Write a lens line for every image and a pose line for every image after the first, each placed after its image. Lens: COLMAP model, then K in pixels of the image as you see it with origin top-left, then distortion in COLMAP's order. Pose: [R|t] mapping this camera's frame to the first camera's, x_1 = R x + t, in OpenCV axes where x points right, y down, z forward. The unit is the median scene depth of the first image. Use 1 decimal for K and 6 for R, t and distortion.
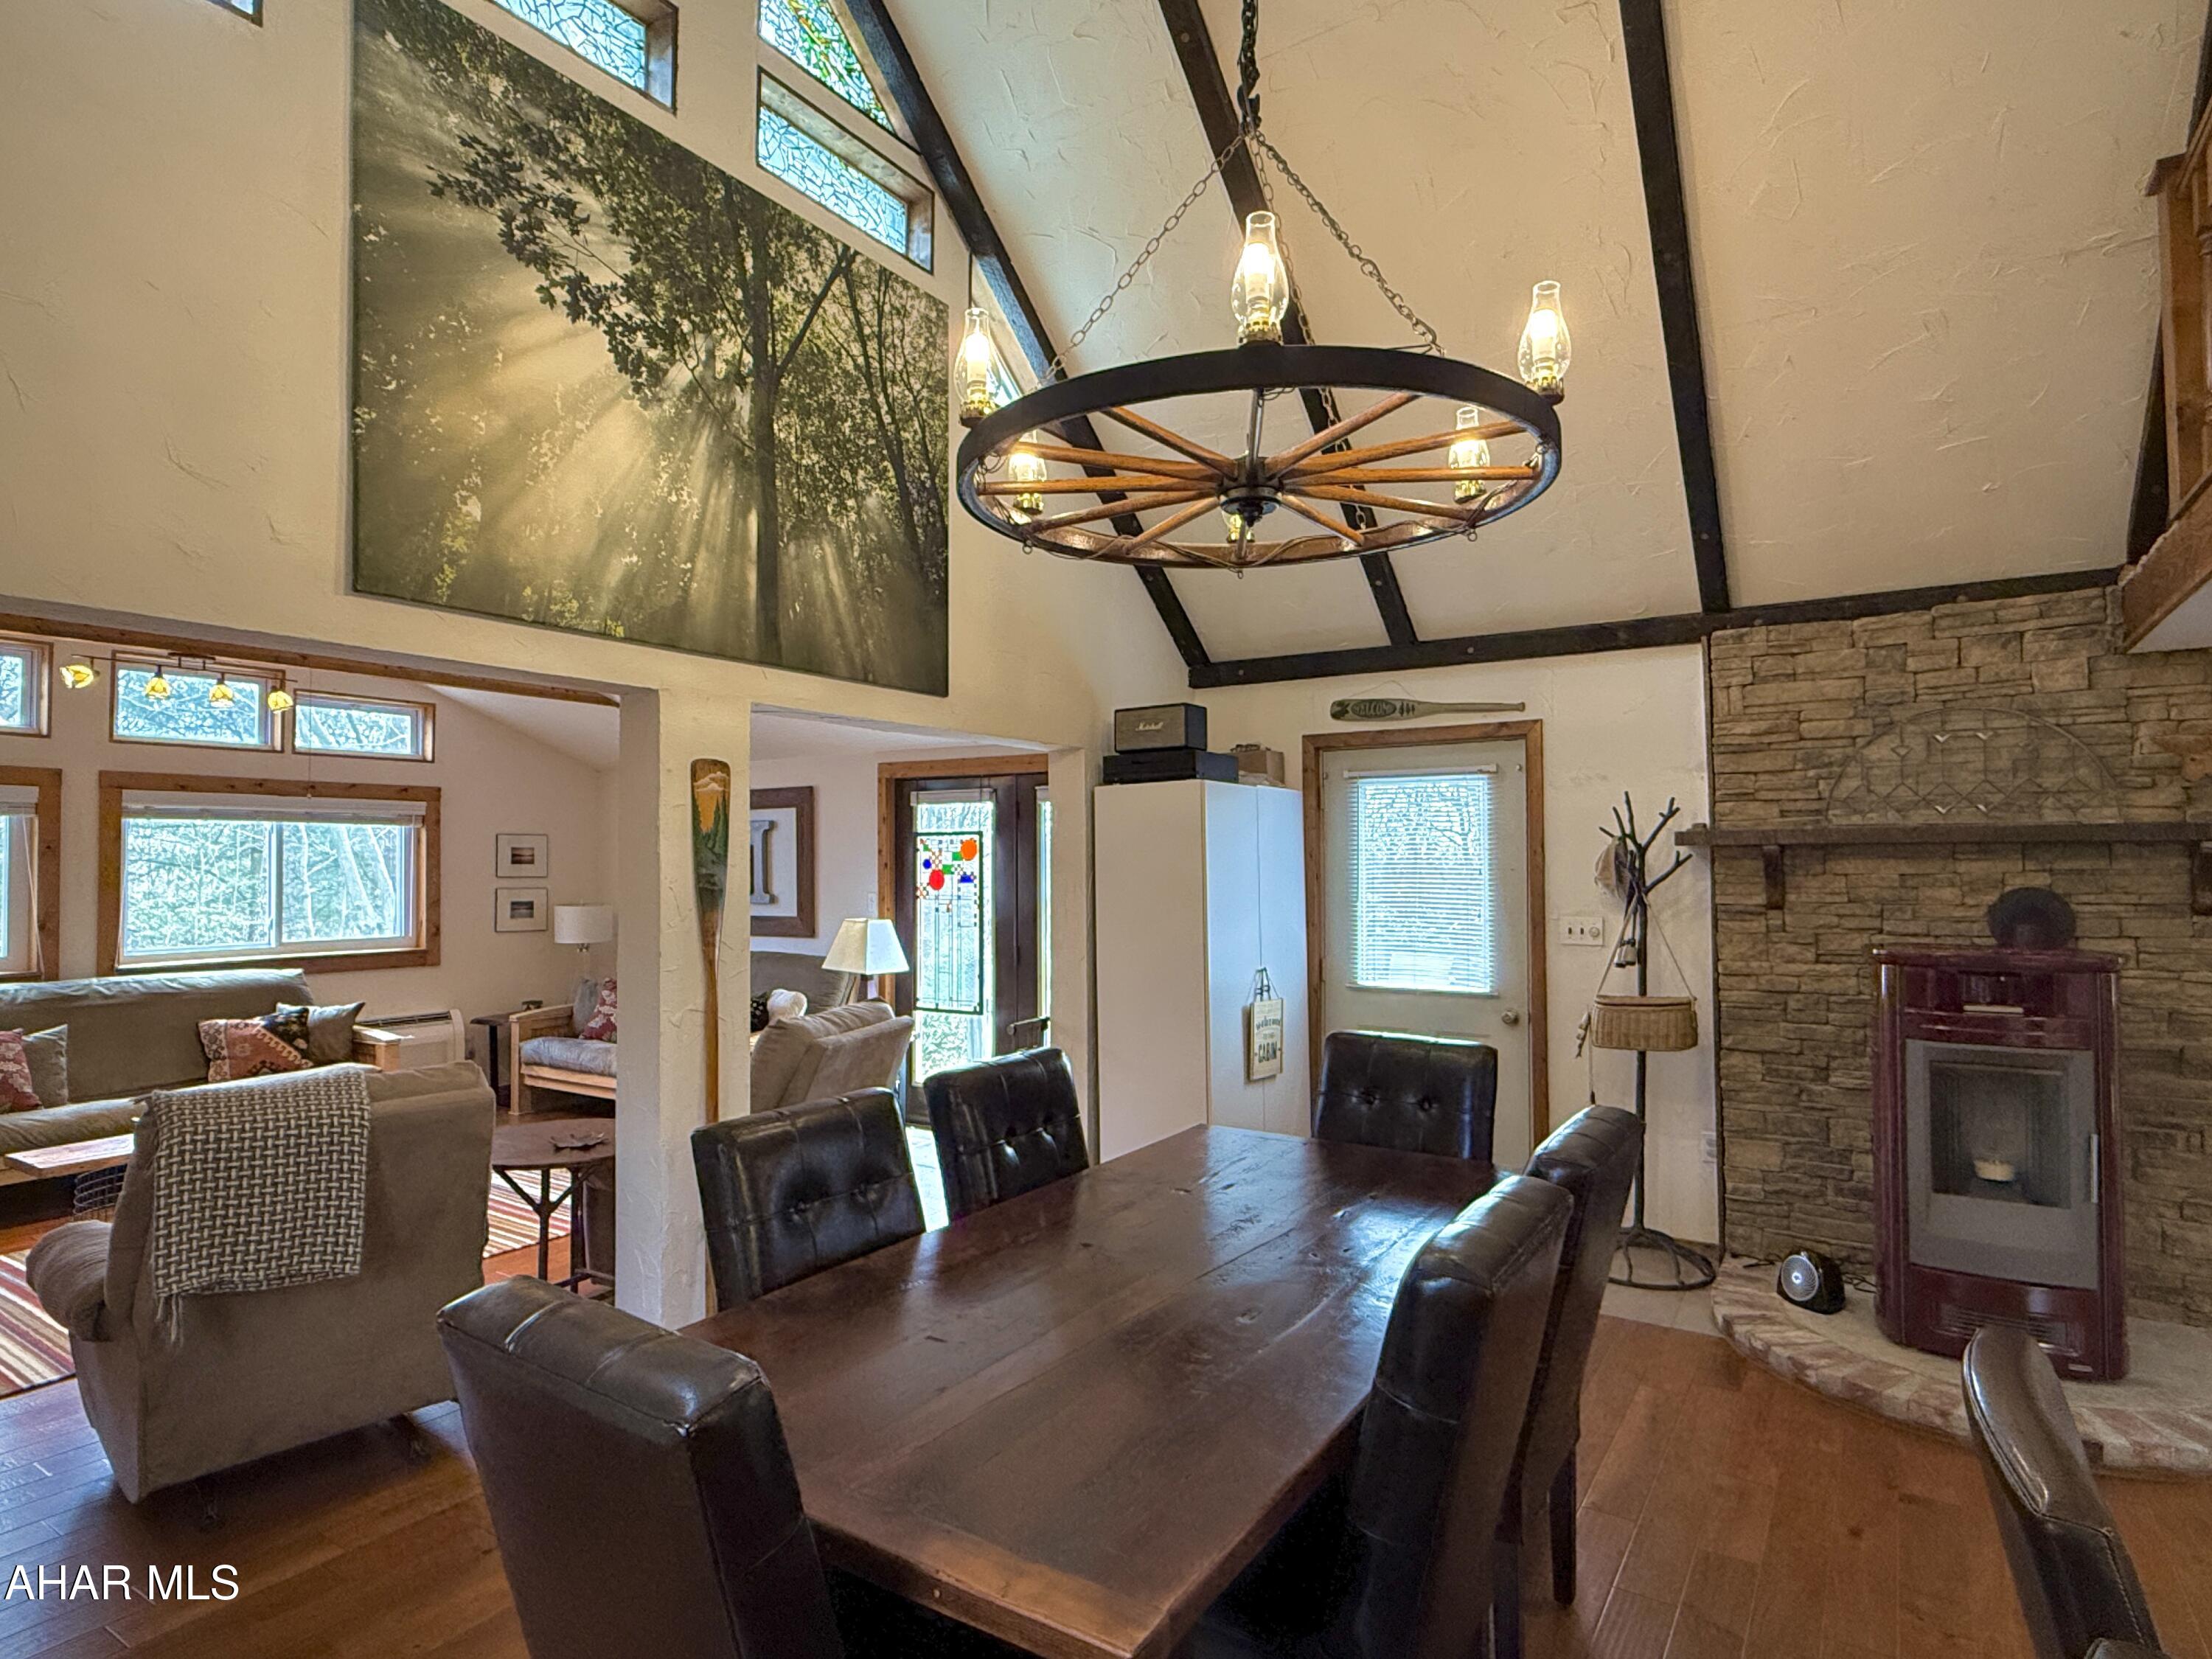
lens RADIAL K [[1216.4, 0, 1104.2], [0, 1216.4, 842.0], [0, 0, 1]] dist [-0.000956, 0.002609]
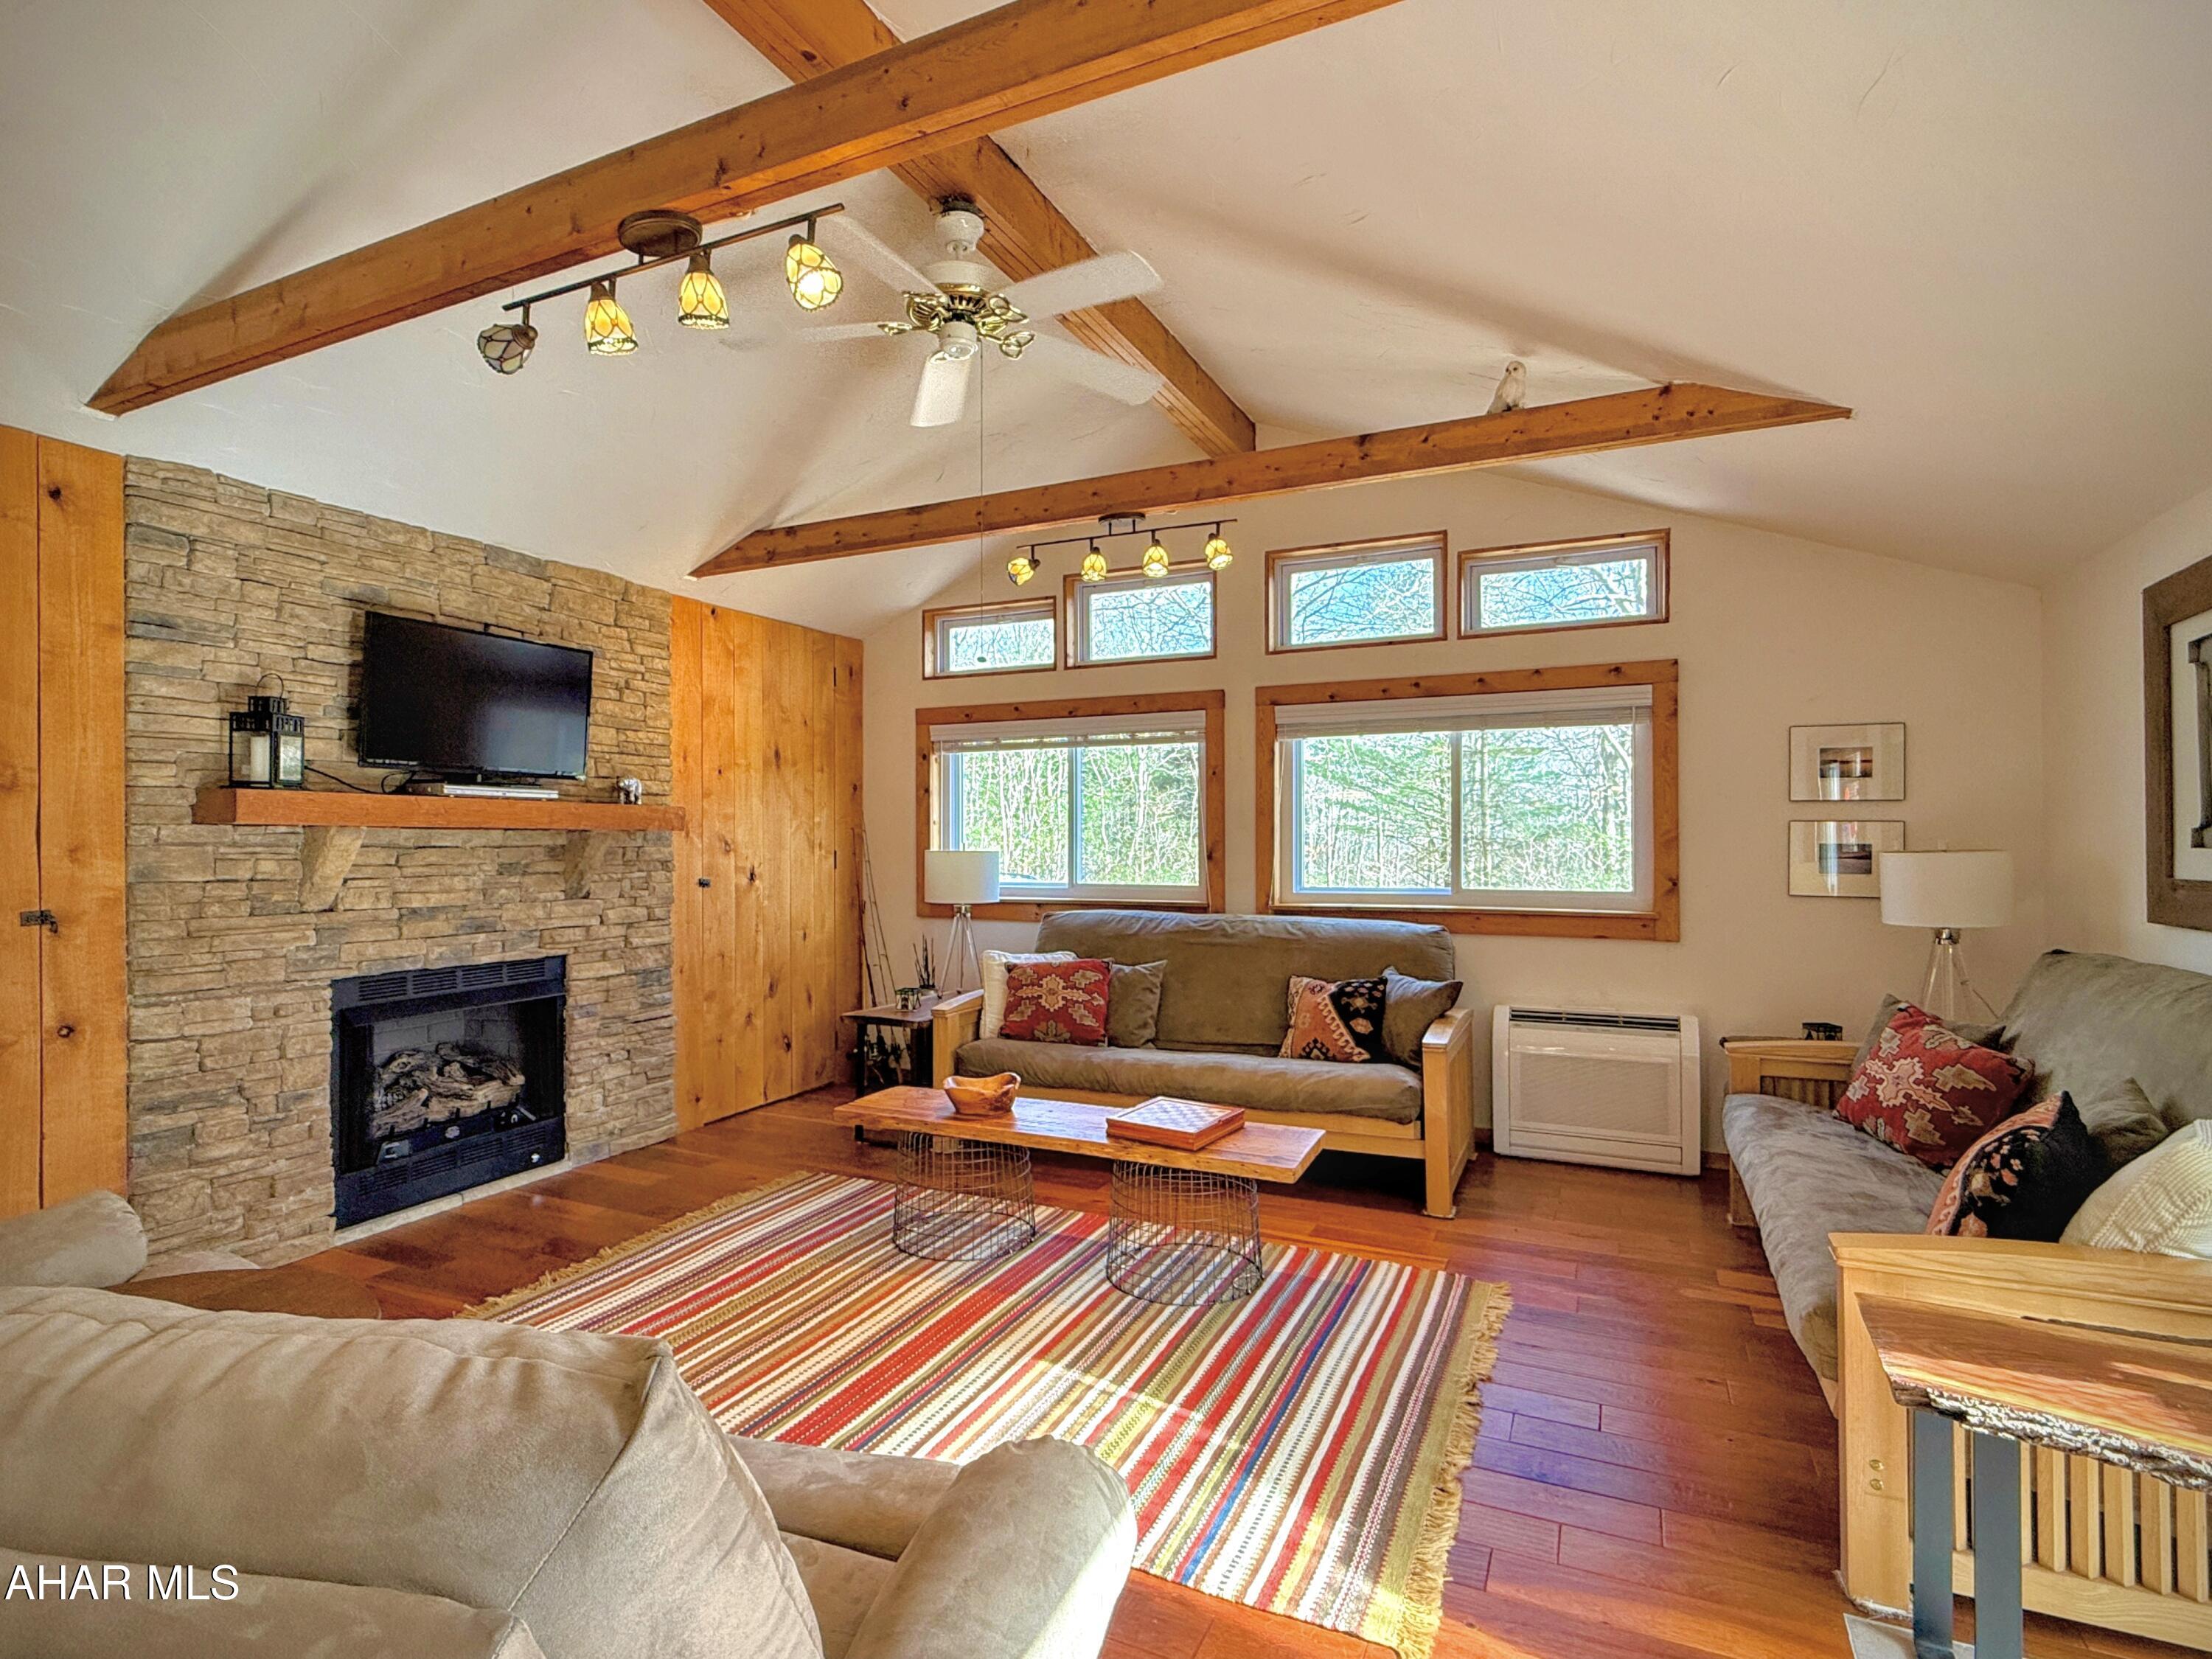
lens RADIAL K [[1091.4, 0, 1097.3], [0, 1091.4, 835.3], [0, 0, 1]] dist [0.002957, 0.000200]
pose [[0.134458, -0.001685, -0.990918, -0.047757], [0.021067, 0.999777, 0.001159, 0.070038], [0.990695, -0.021032, 0.134463, 1.113620]]
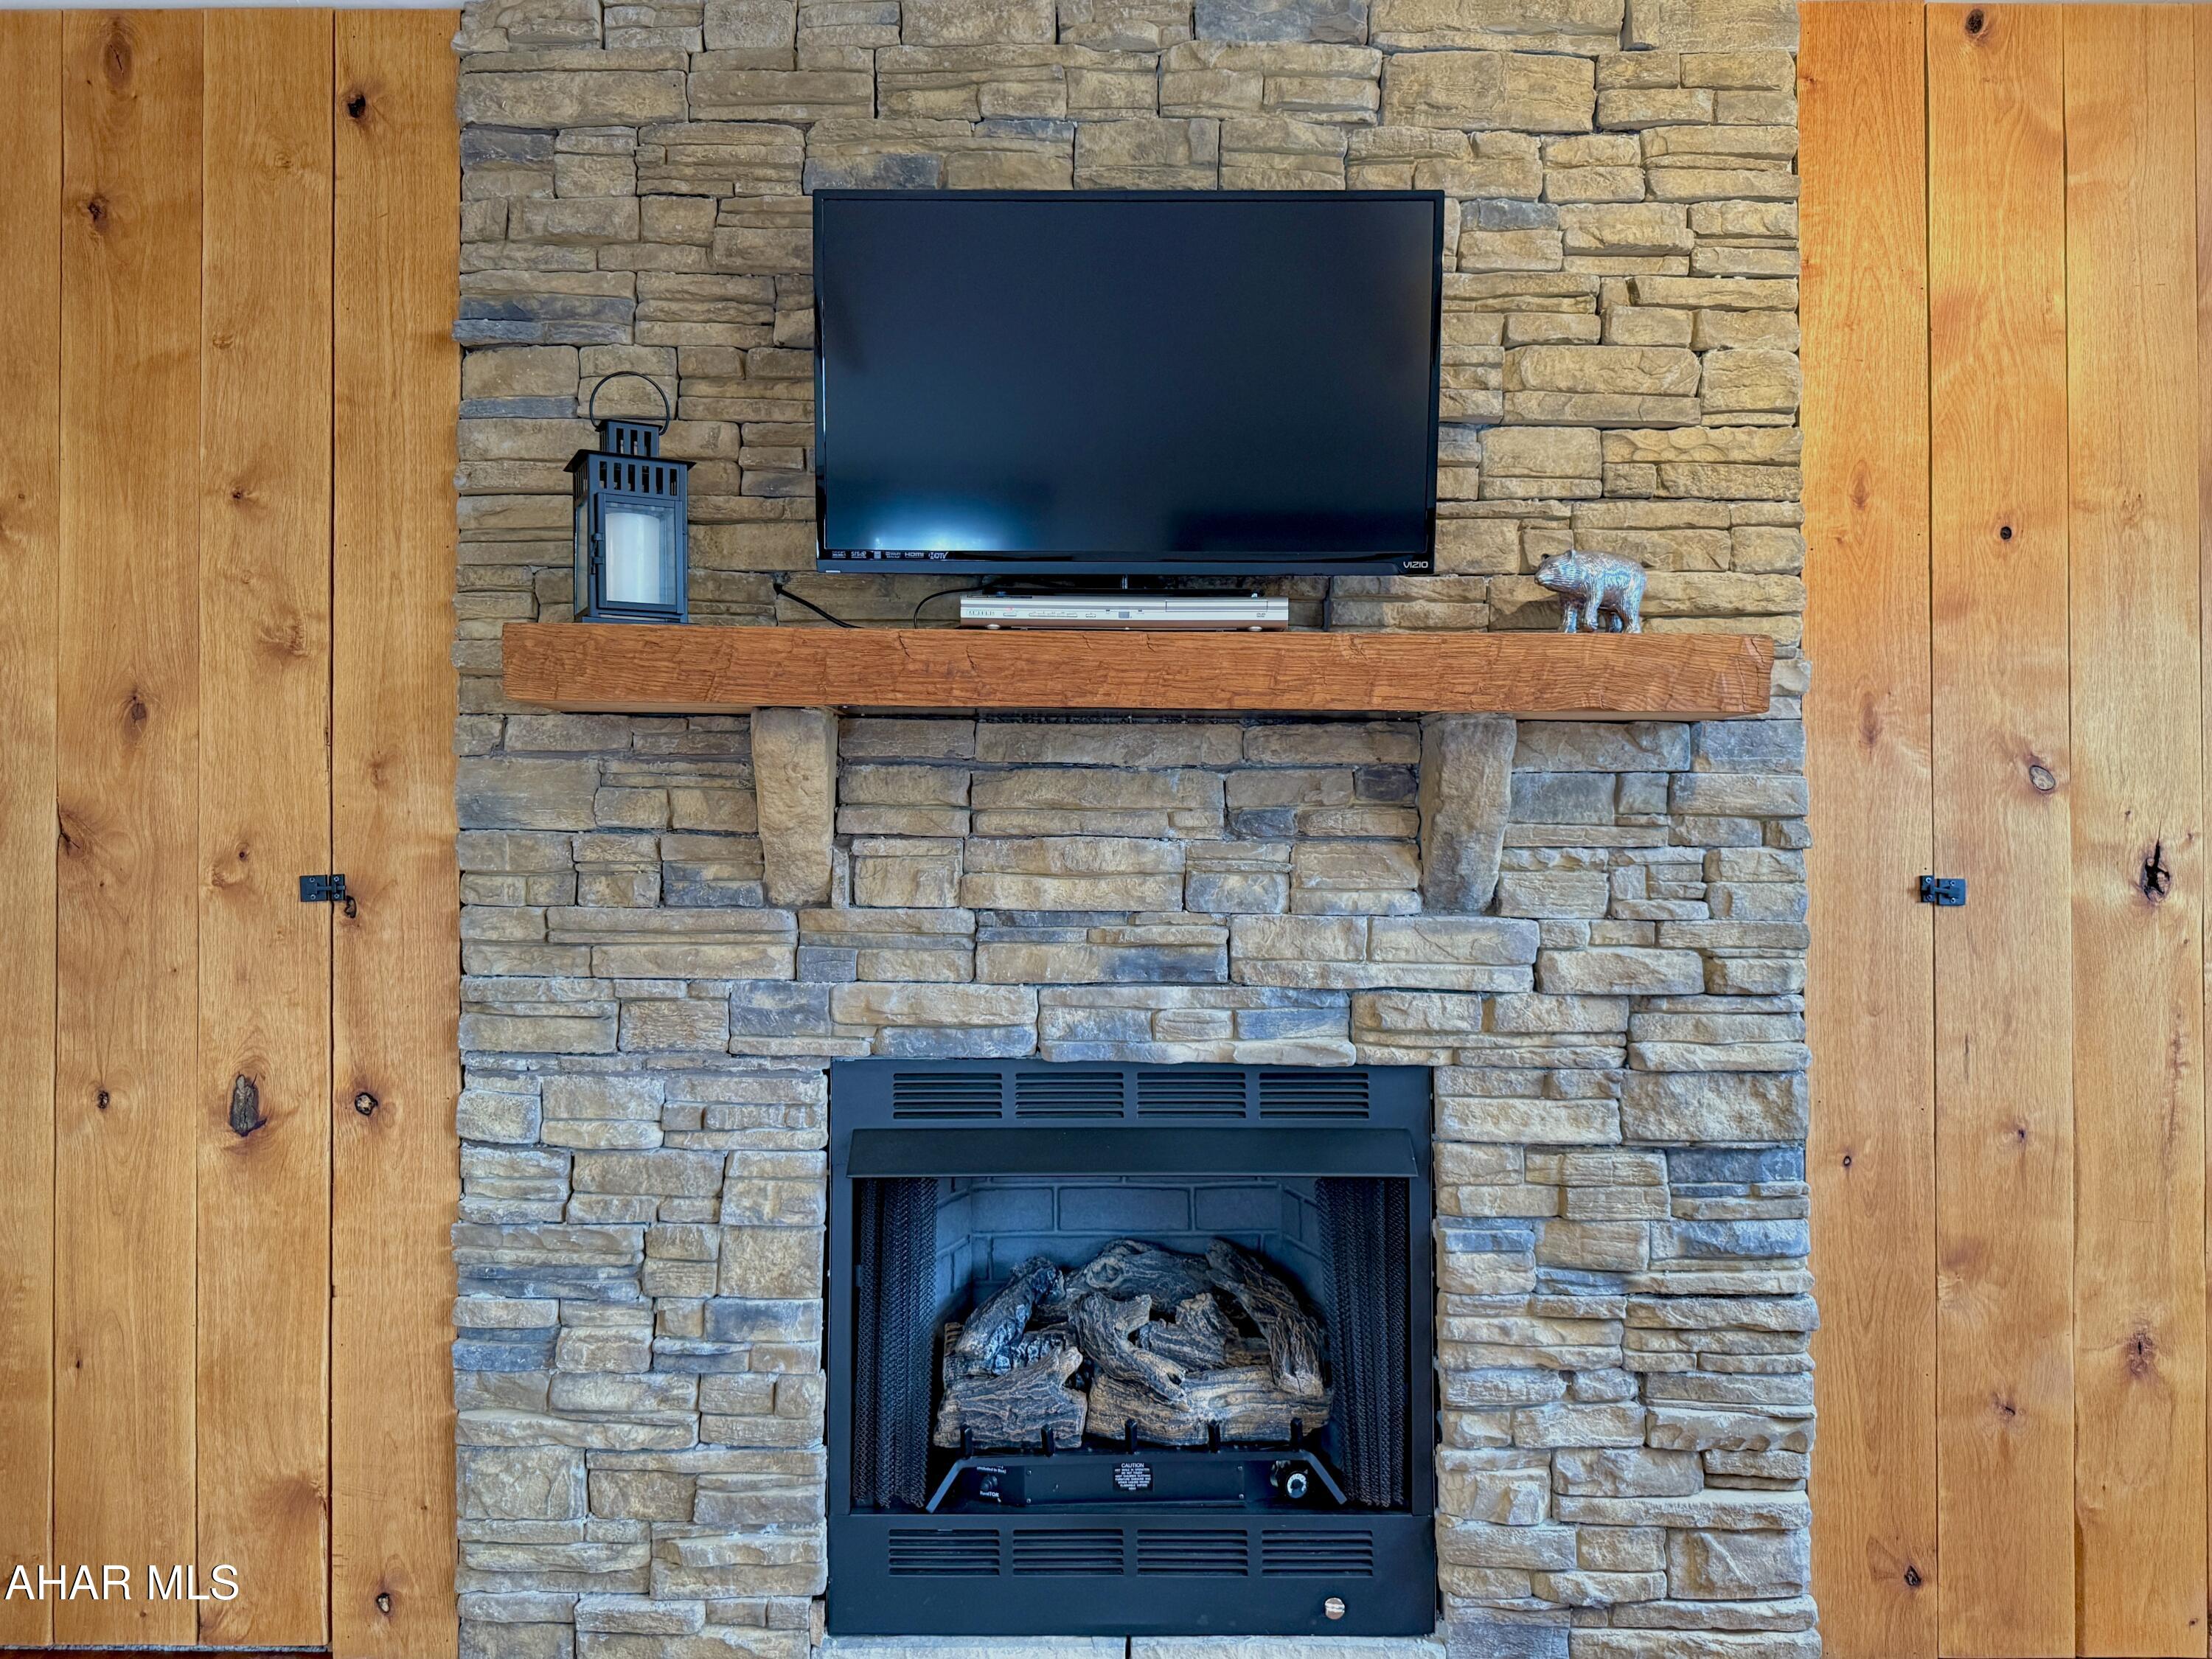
lens RADIAL K [[1523.4, 0, 1106.9], [0, 1523.4, 832.7], [0, 0, 1]] dist [0.028774, -0.039202]
pose [[-0.838286, -0.007550, -0.545179, -0.745103], [0.008126, 0.999620, -0.026339, 0.105239], [0.545171, -0.026510, -0.837906, 1.131071]]
